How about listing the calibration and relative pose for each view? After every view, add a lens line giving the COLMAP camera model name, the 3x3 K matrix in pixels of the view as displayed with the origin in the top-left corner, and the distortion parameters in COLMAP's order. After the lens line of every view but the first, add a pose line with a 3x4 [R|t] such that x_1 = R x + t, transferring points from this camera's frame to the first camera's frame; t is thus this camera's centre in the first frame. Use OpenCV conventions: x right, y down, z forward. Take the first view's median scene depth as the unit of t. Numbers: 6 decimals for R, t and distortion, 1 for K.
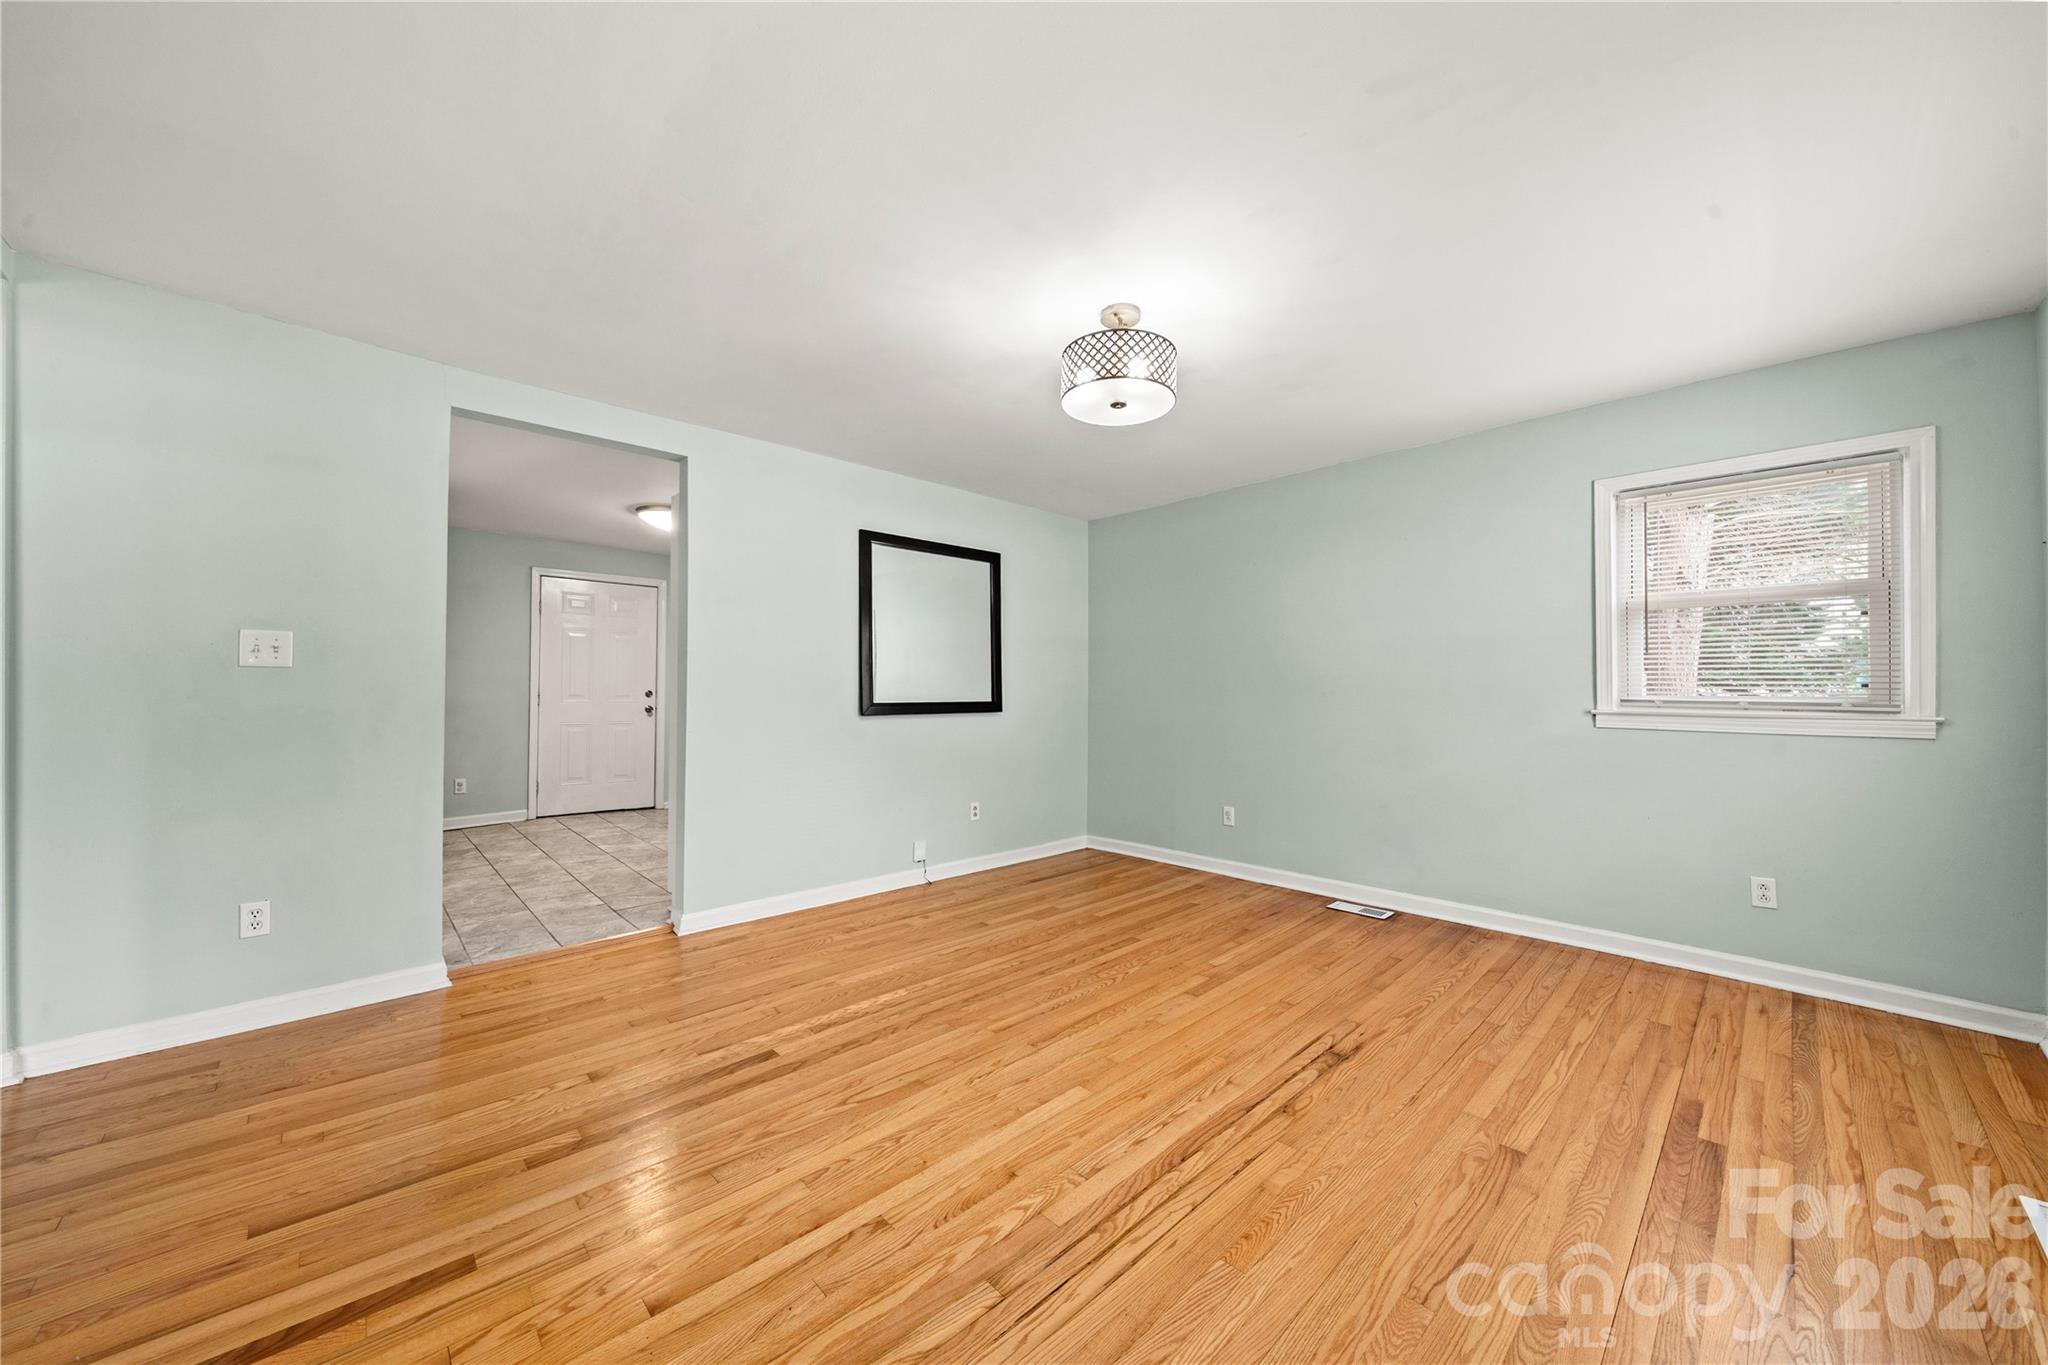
lens RADIAL K [[729.8, 0, 1024.0], [0, 729.8, 682.5], [0, 0, 1]] dist [0.000429, -0.000150]
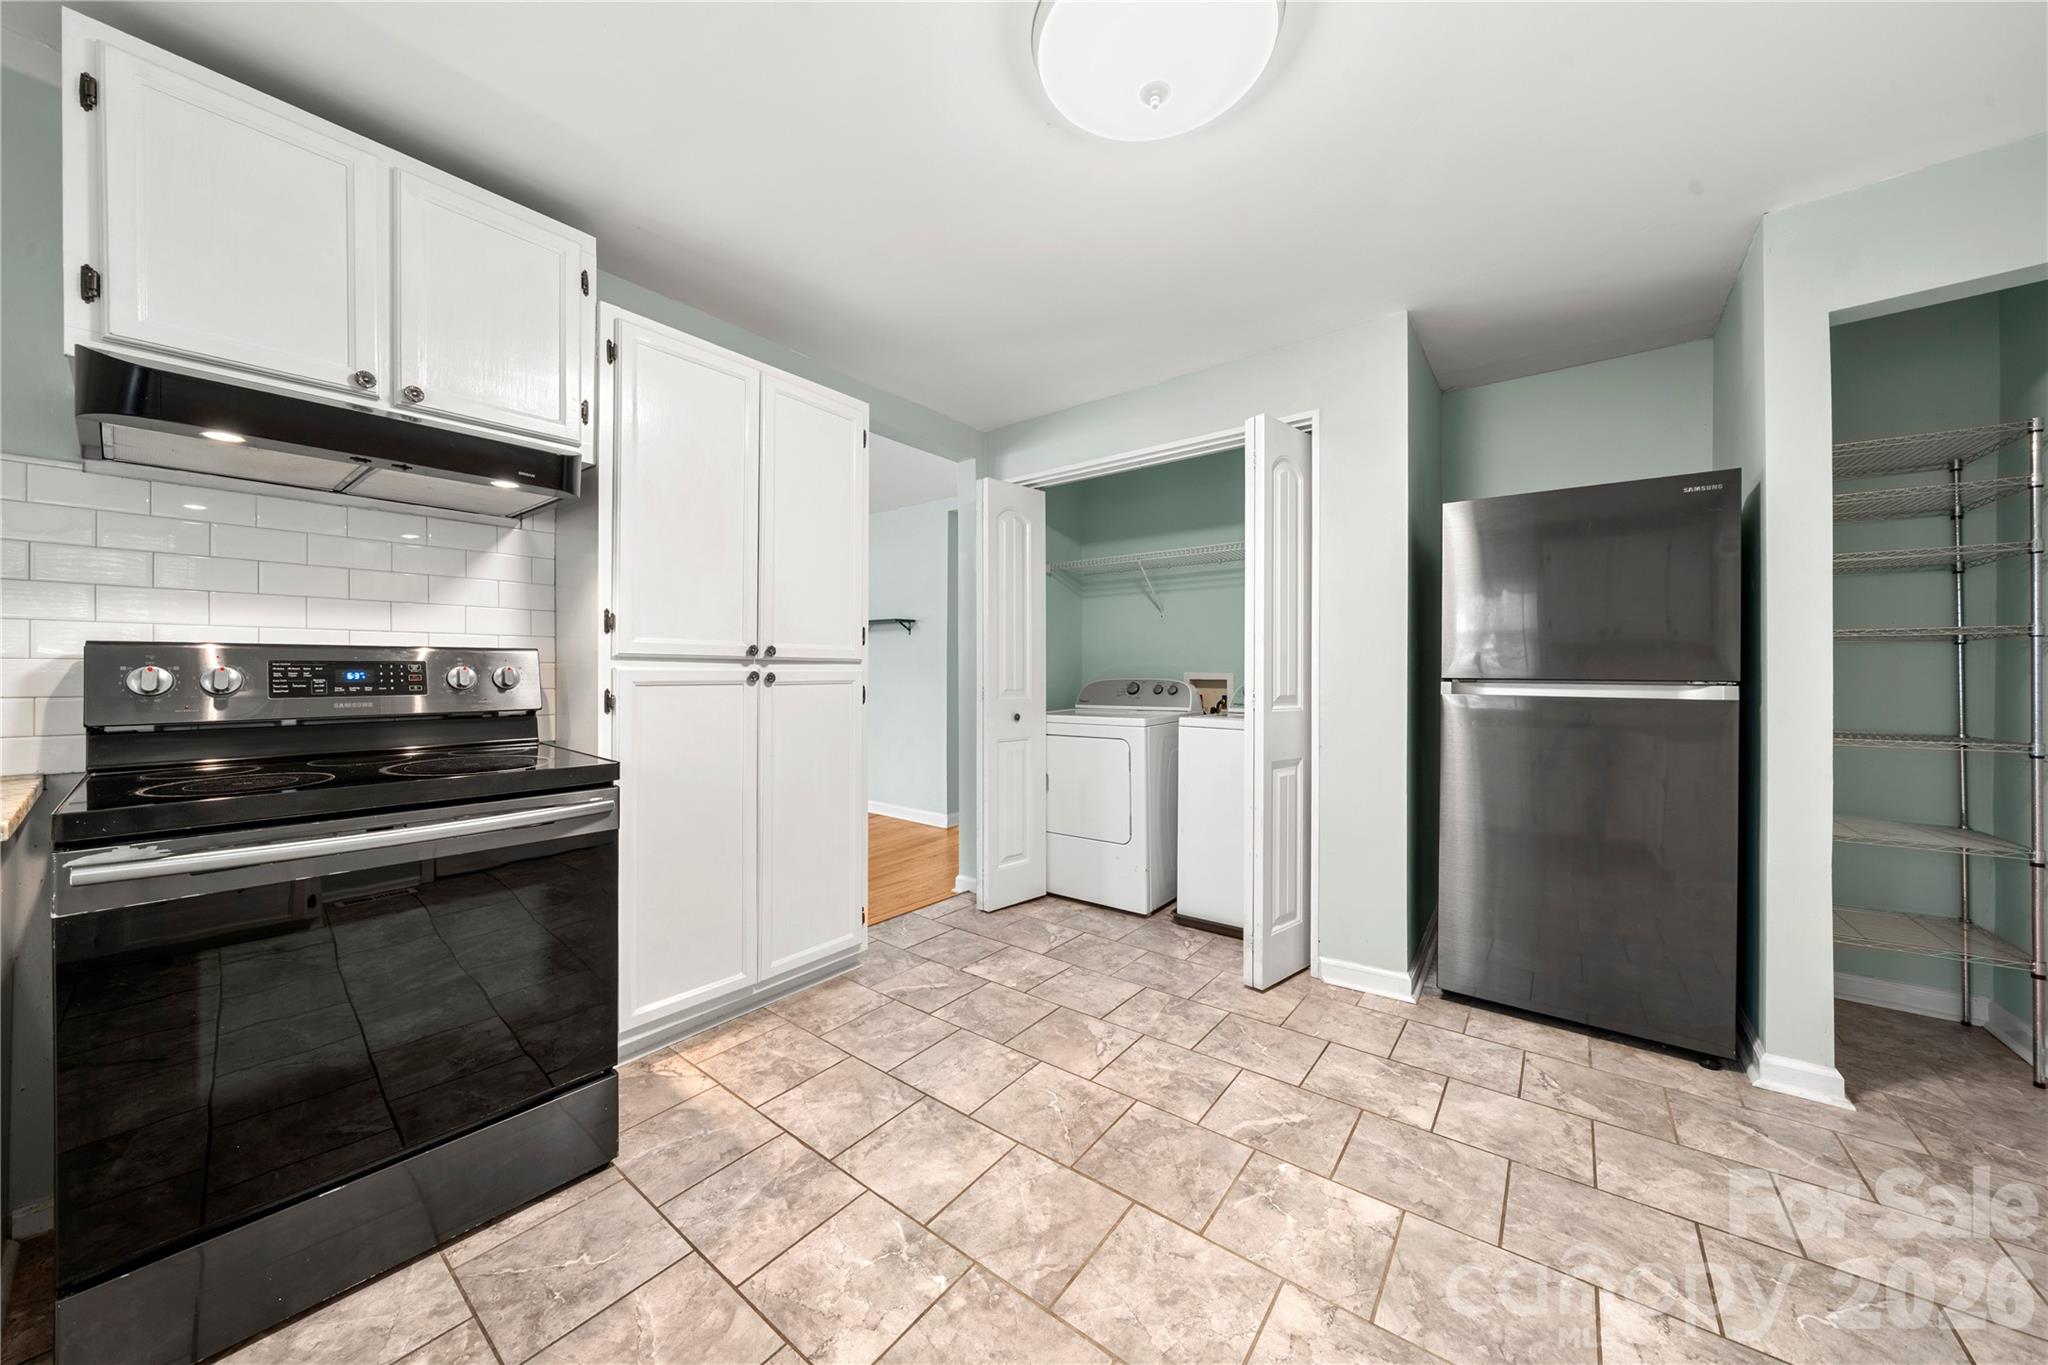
lens RADIAL K [[703.1, 0, 1024.8], [0, 703.1, 677.1], [0, 0, 1]] dist [-0.001329, -0.000165]
pose [[-0.988652, -0.004371, -0.150162, -0.705003], [-0.004290, 0.999990, -0.000862, 0.020036], [0.150164, -0.000208, -0.988661, 2.247056]]
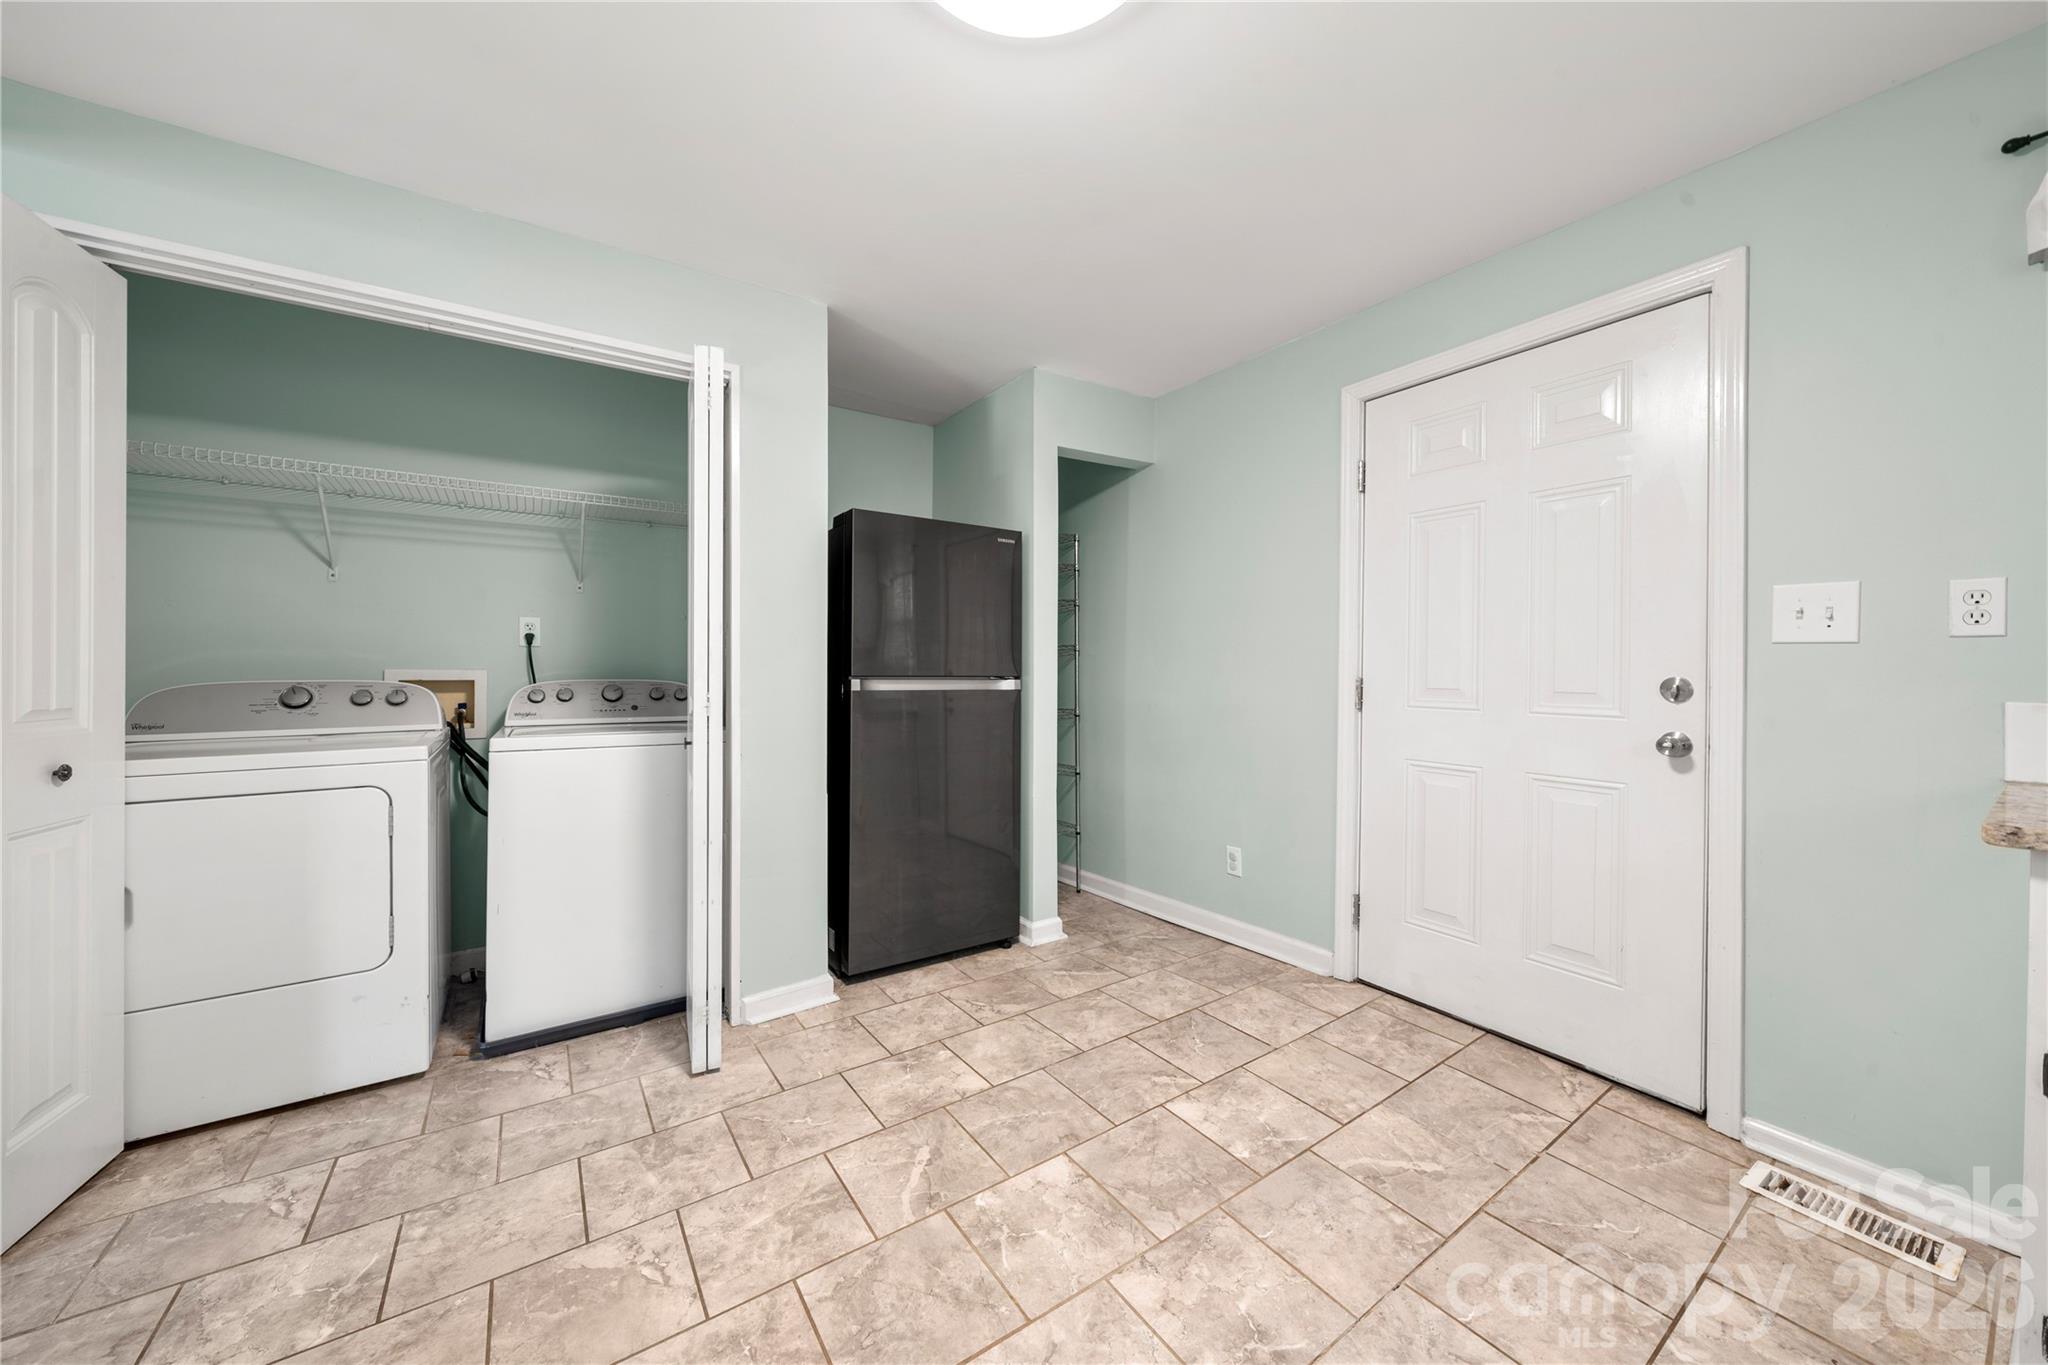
lens RADIAL K [[732.2, 0, 1019.2], [0, 732.2, 671.5], [0, 0, 1]] dist [-0.002310, -0.000179]
pose [[-0.165821, -0.003111, -0.986151, -0.468433], [0.005875, 0.999974, -0.004142, 0.019058], [0.986138, -0.006480, -0.165799, 1.854061]]
